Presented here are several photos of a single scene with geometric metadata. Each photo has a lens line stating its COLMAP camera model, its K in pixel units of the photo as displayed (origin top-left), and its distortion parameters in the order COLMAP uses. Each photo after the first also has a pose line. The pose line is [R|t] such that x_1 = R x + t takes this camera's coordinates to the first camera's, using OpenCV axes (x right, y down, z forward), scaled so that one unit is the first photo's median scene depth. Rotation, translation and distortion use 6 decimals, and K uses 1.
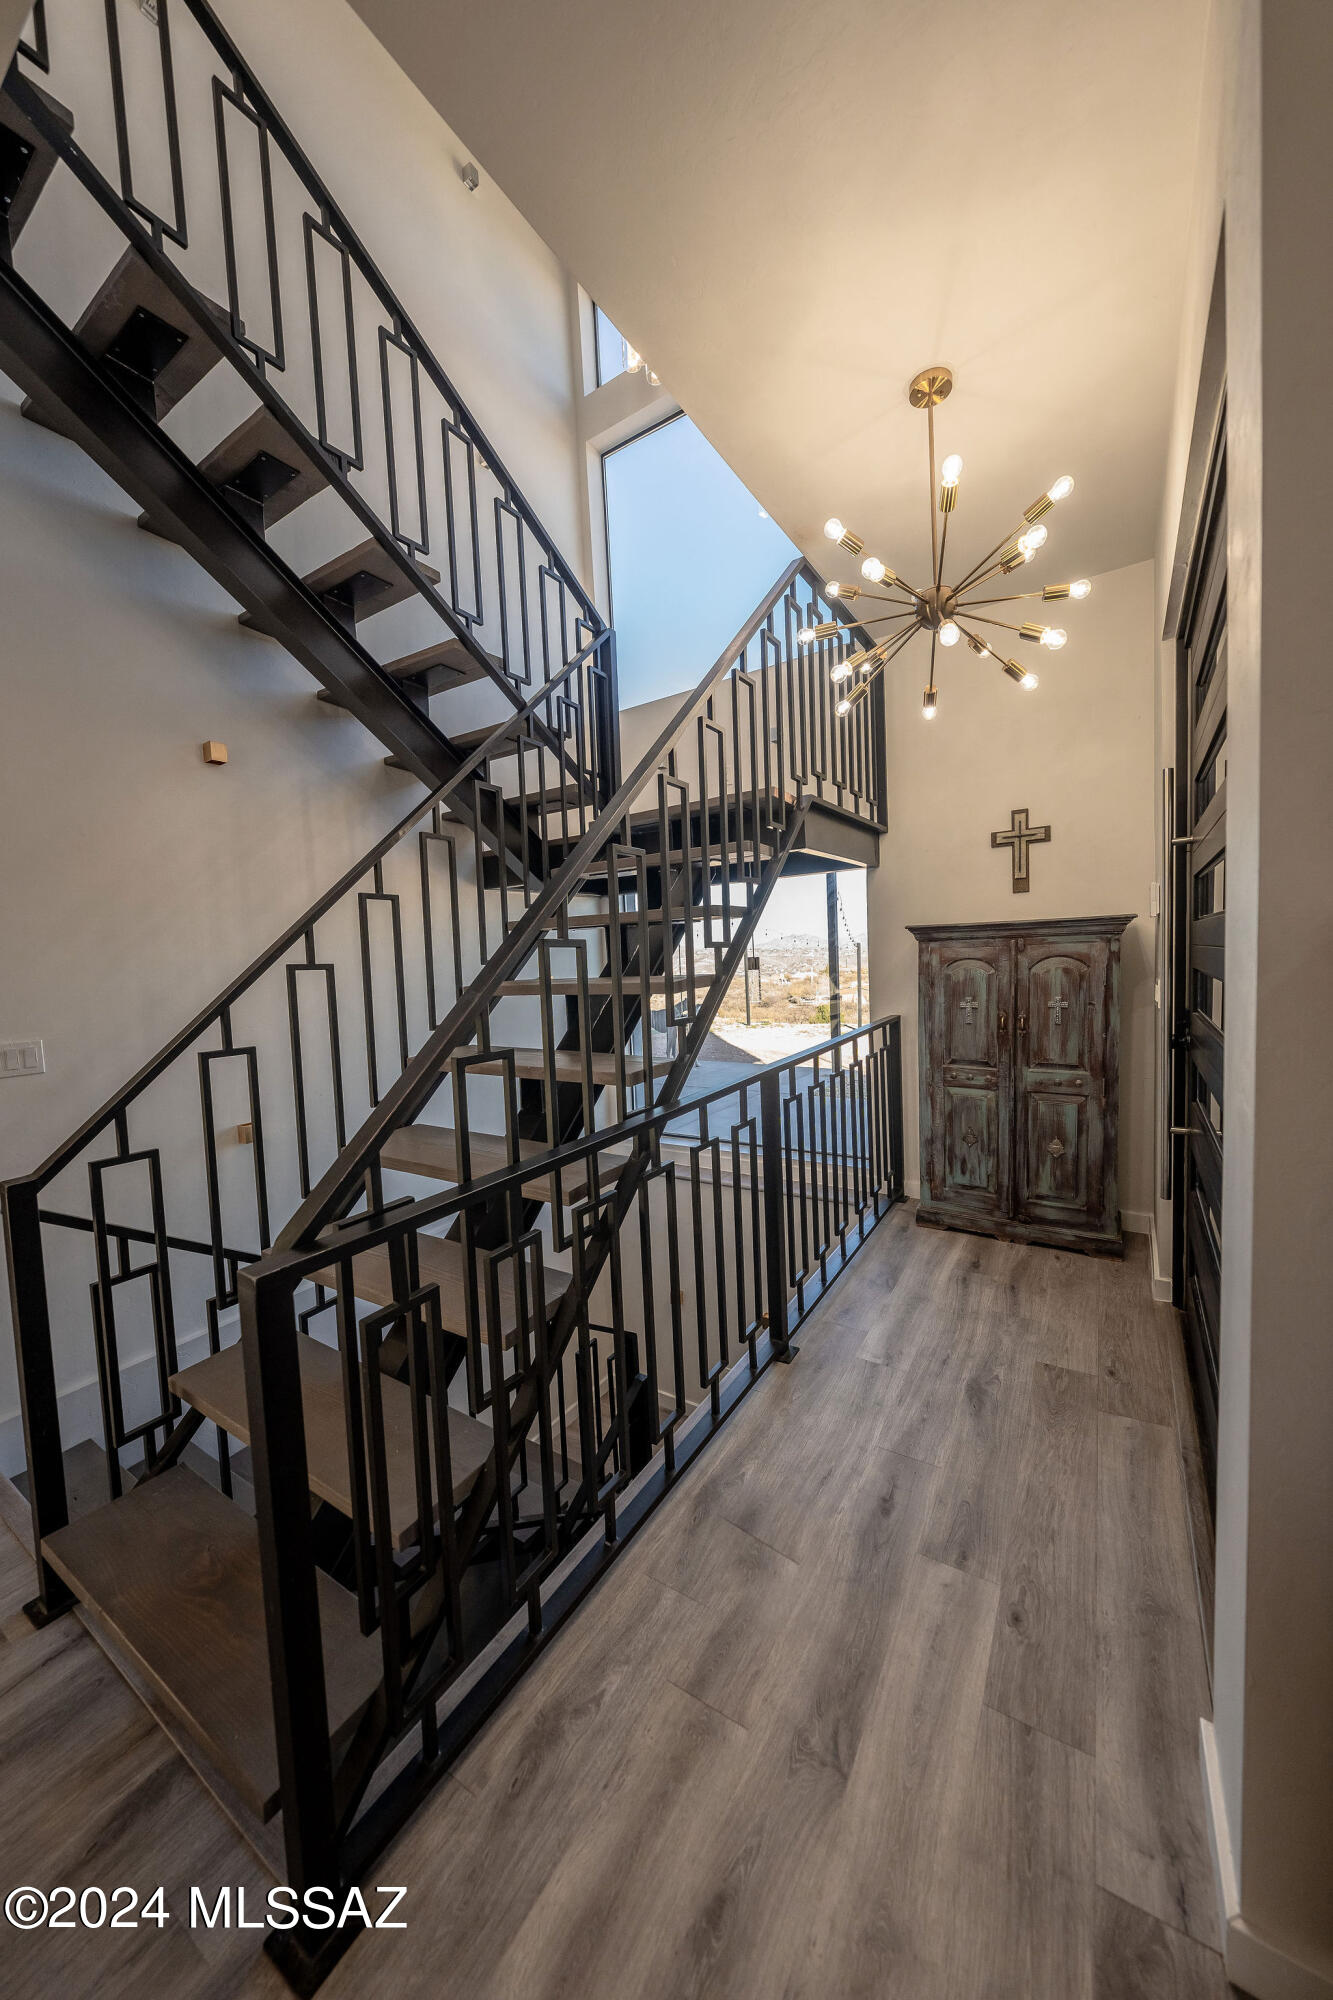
lens RADIAL K [[675.8, 0, 687.0], [0, 675.8, 1006.3], [0, 0, 1]] dist [-0.006654, 0.001260]
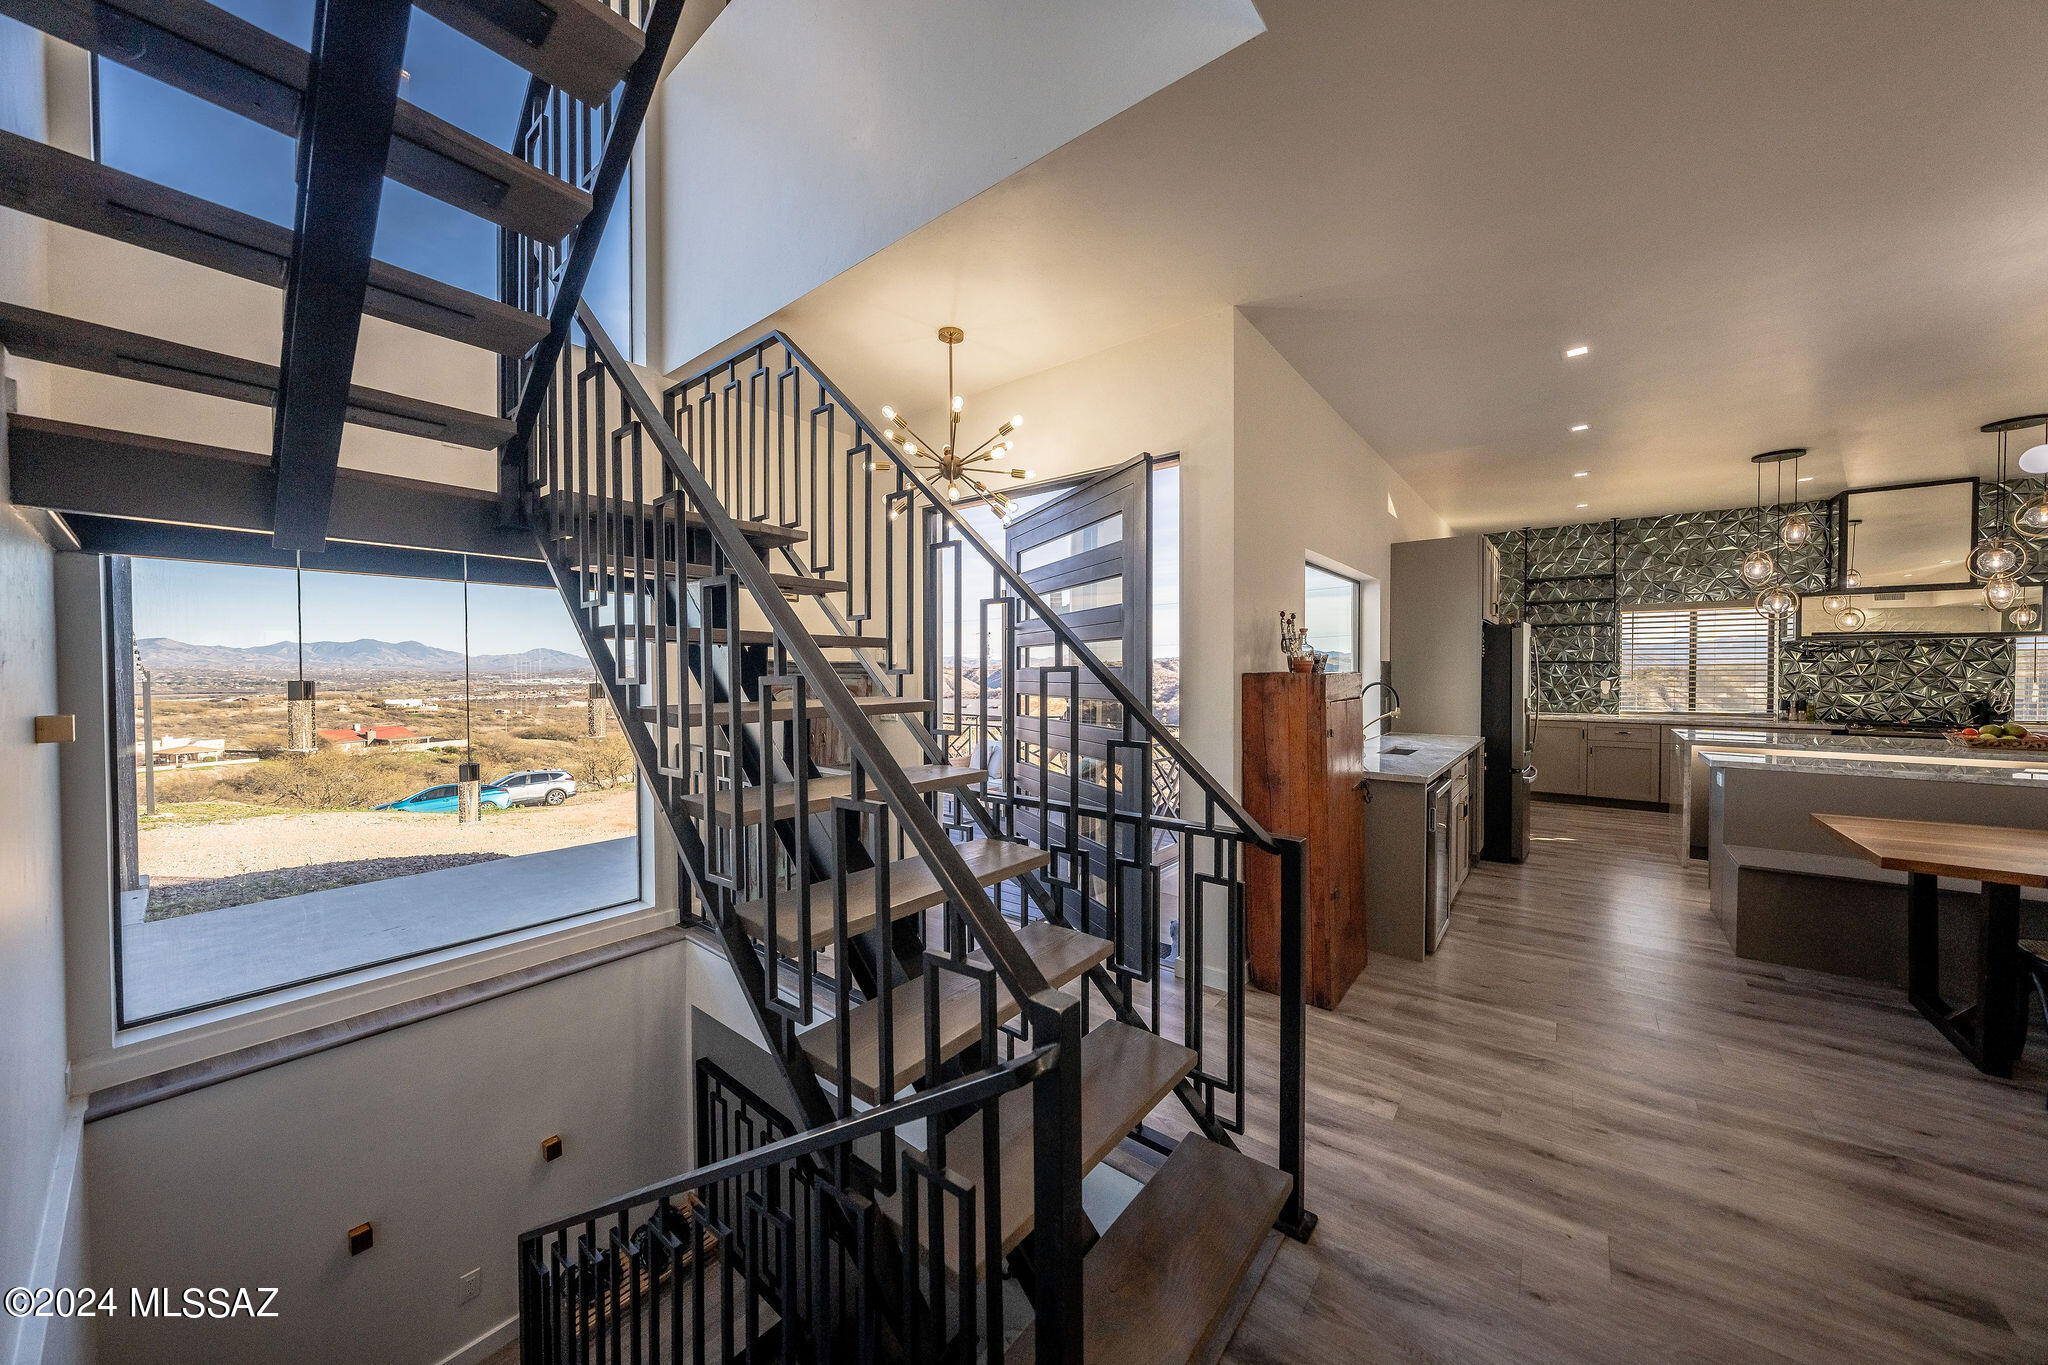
lens RADIAL K [[692.0, 0, 1035.8], [0, 692.0, 682.2], [0, 0, 1]] dist [-0.006654, 0.001260]
pose [[0.110740, 0.029303, 0.993417, -0.947452], [0.062297, 0.997395, -0.036365, -0.011410], [-0.991895, 0.065913, 0.108626, 0.514245]]
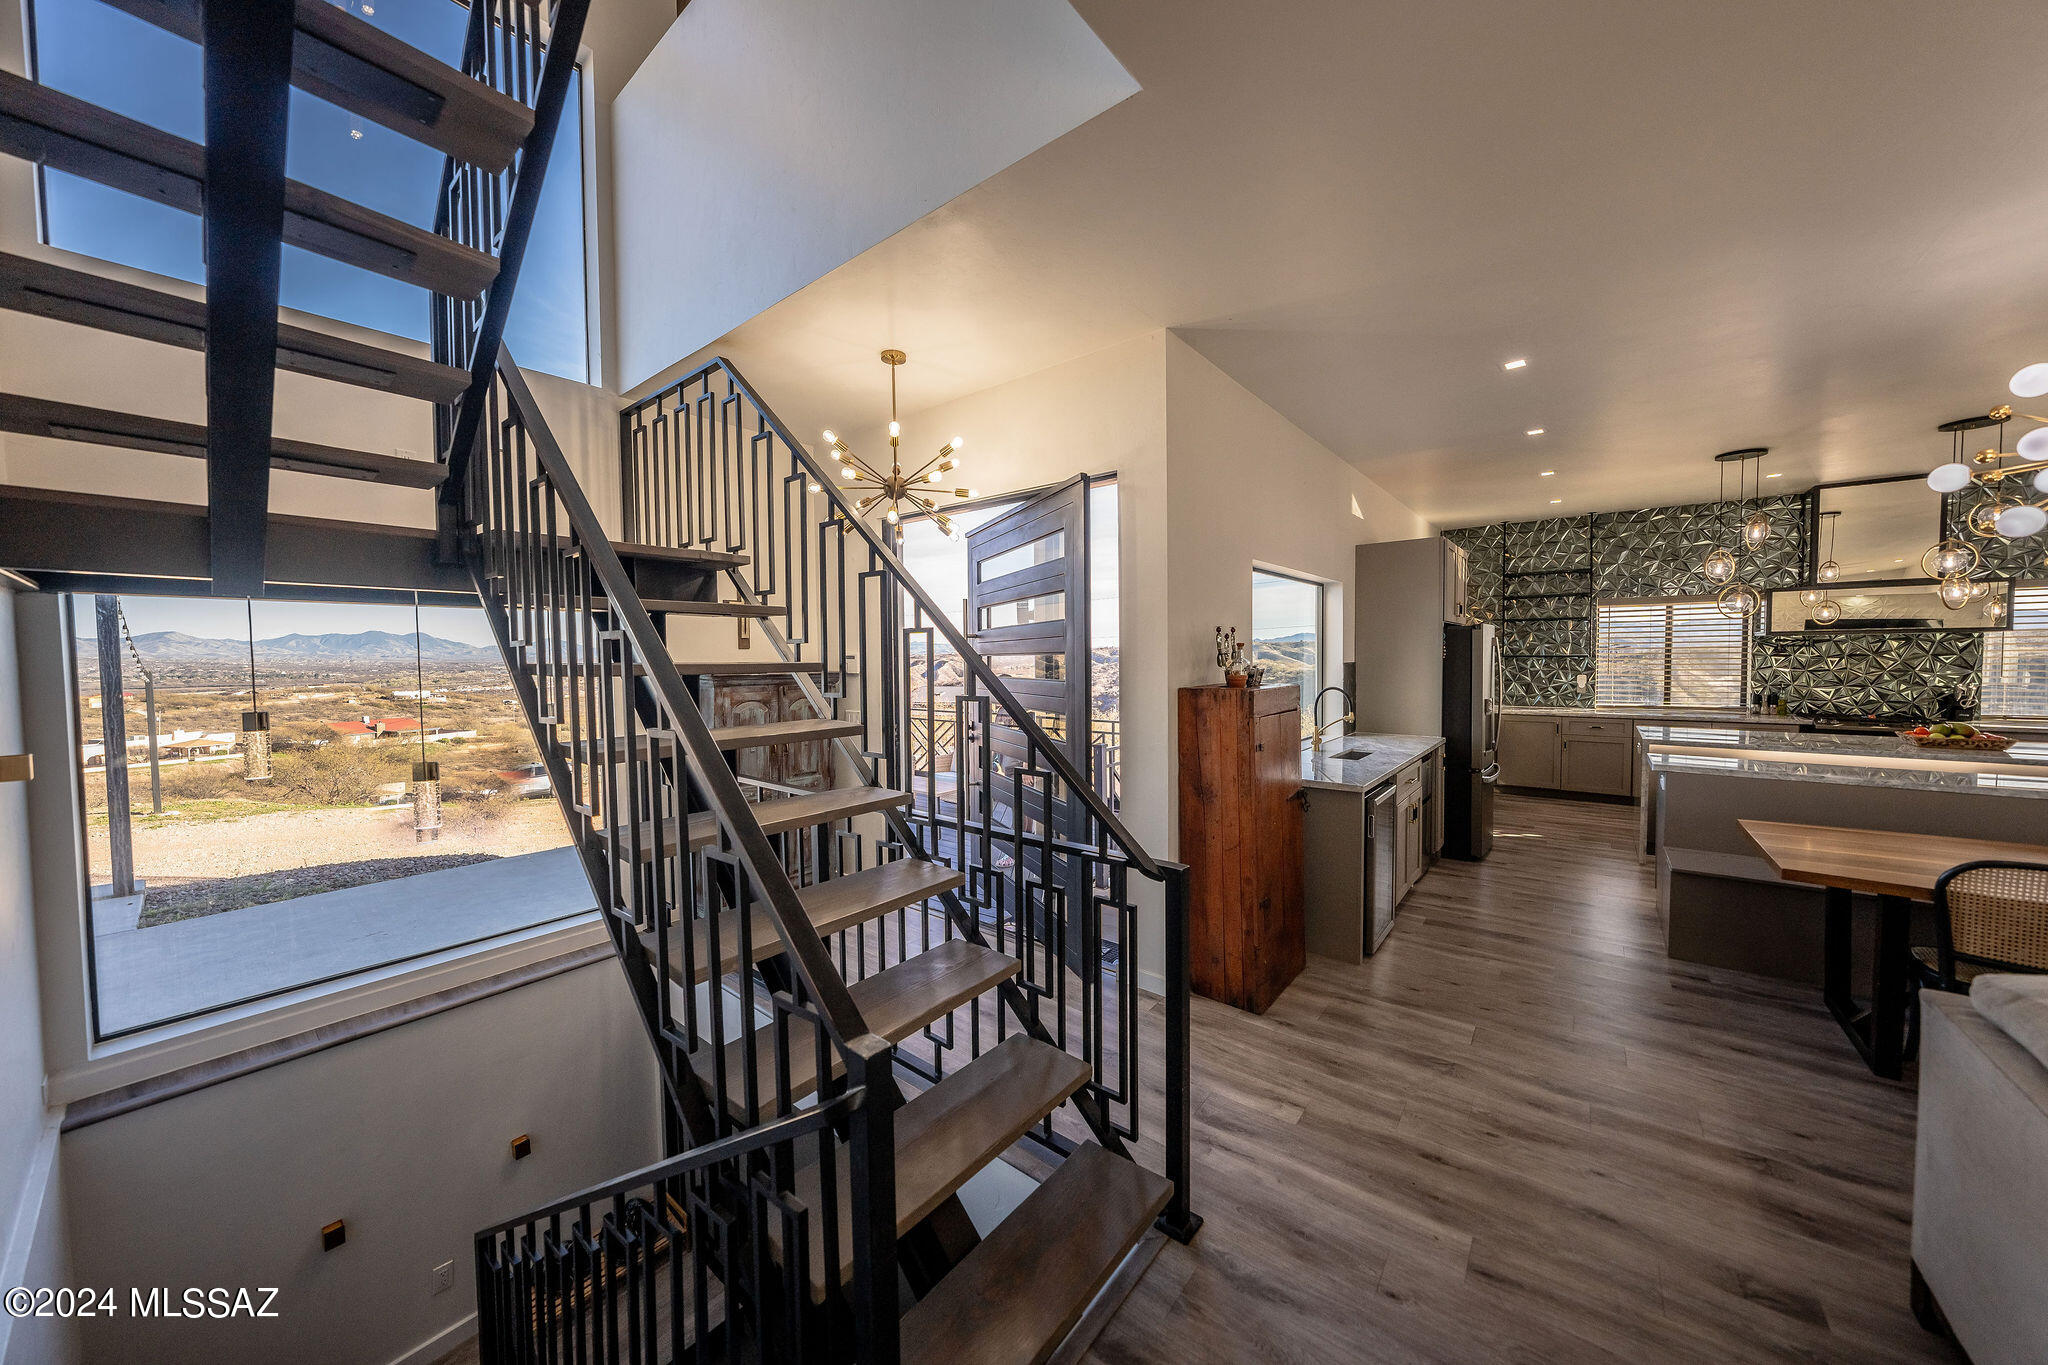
lens RADIAL K [[692.0, 0, 1036.6], [0, 692.0, 683.6], [0, 0, 1]] dist [-0.006654, 0.001260]
pose [[0.116958, 0.007088, 0.993112, -0.968989], [0.070035, 0.997426, -0.015367, -0.054803], [-0.990664, 0.071349, 0.116161, 0.395829]]
